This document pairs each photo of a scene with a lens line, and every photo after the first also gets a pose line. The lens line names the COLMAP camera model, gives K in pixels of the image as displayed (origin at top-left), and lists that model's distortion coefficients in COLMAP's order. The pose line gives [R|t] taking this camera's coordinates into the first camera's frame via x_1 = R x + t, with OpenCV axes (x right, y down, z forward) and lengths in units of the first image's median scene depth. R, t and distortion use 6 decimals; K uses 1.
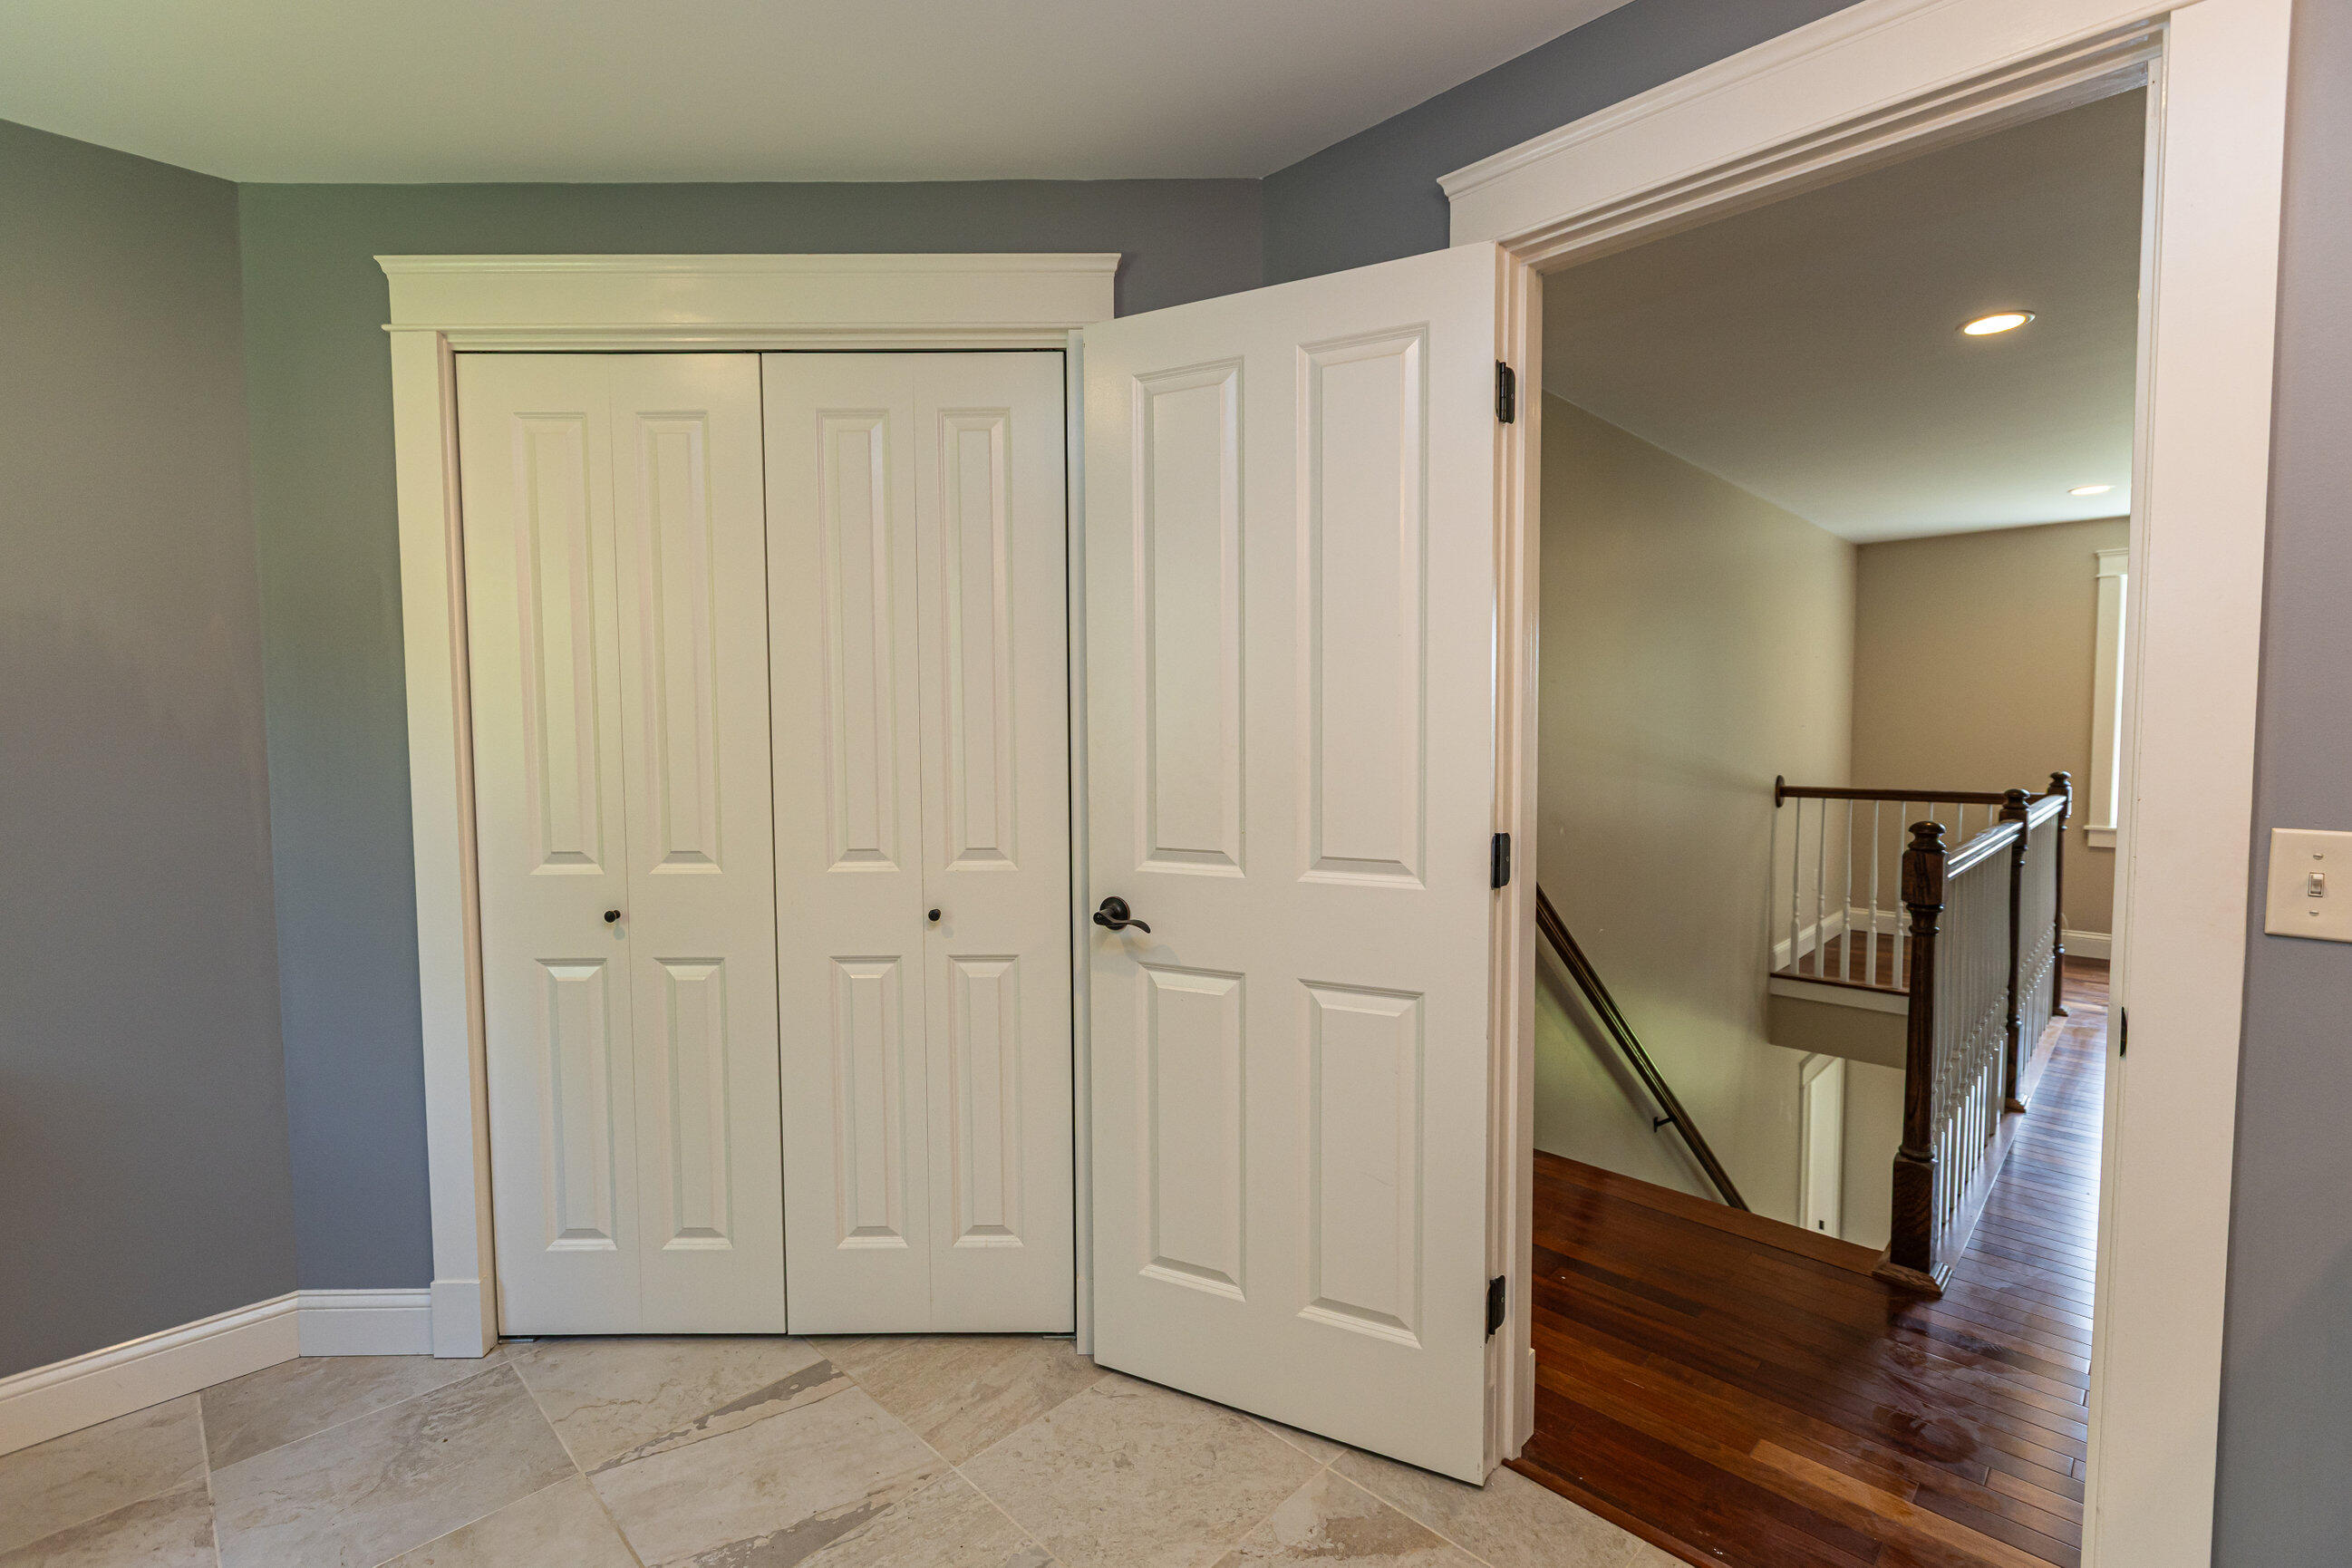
lens RADIAL K [[1037.3, 0, 1176.0], [0, 1037.3, 784.0], [0, 0, 1]] dist [0.001272, 0.000045]
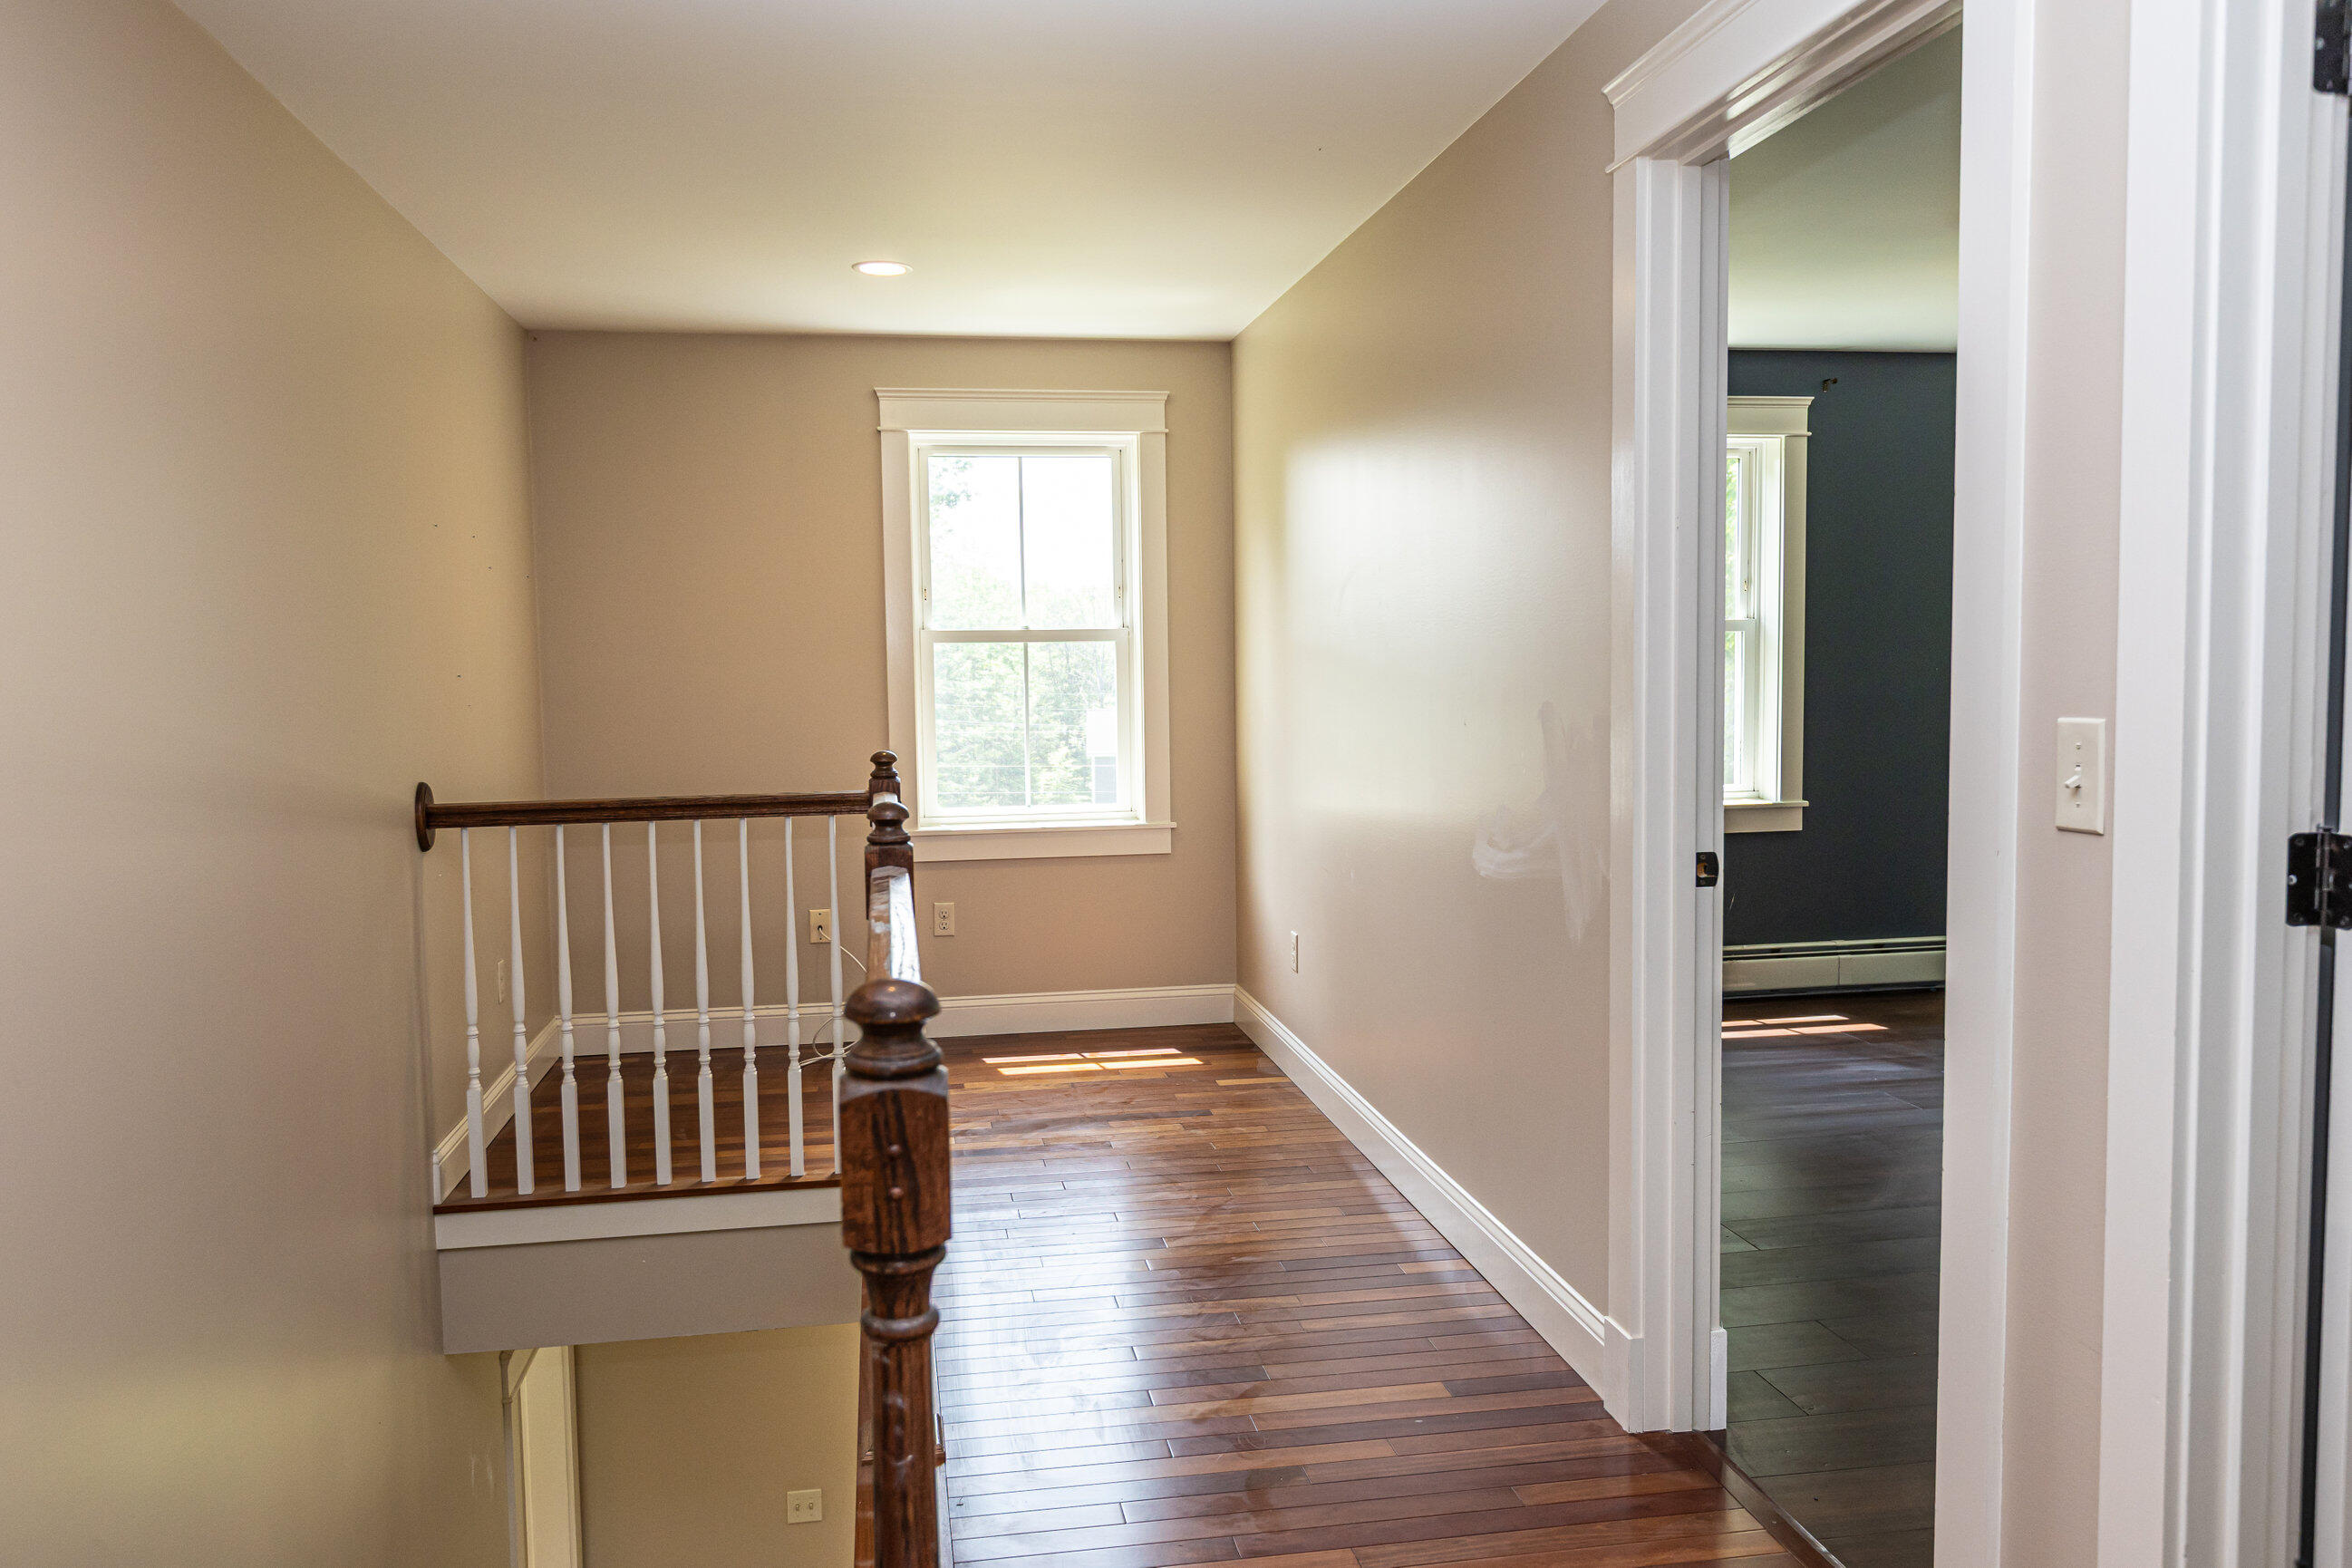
lens RADIAL K [[1734.6, 0, 1176.0], [0, 1734.6, 784.0], [0, 0, 1]] dist [0.009005, 0.002162]
pose [[0.587708, -0.063842, 0.806550, 0.141888], [0.054782, 0.997734, 0.039057, -0.018099], [-0.807216, 0.021230, 0.589874, 0.250156]]
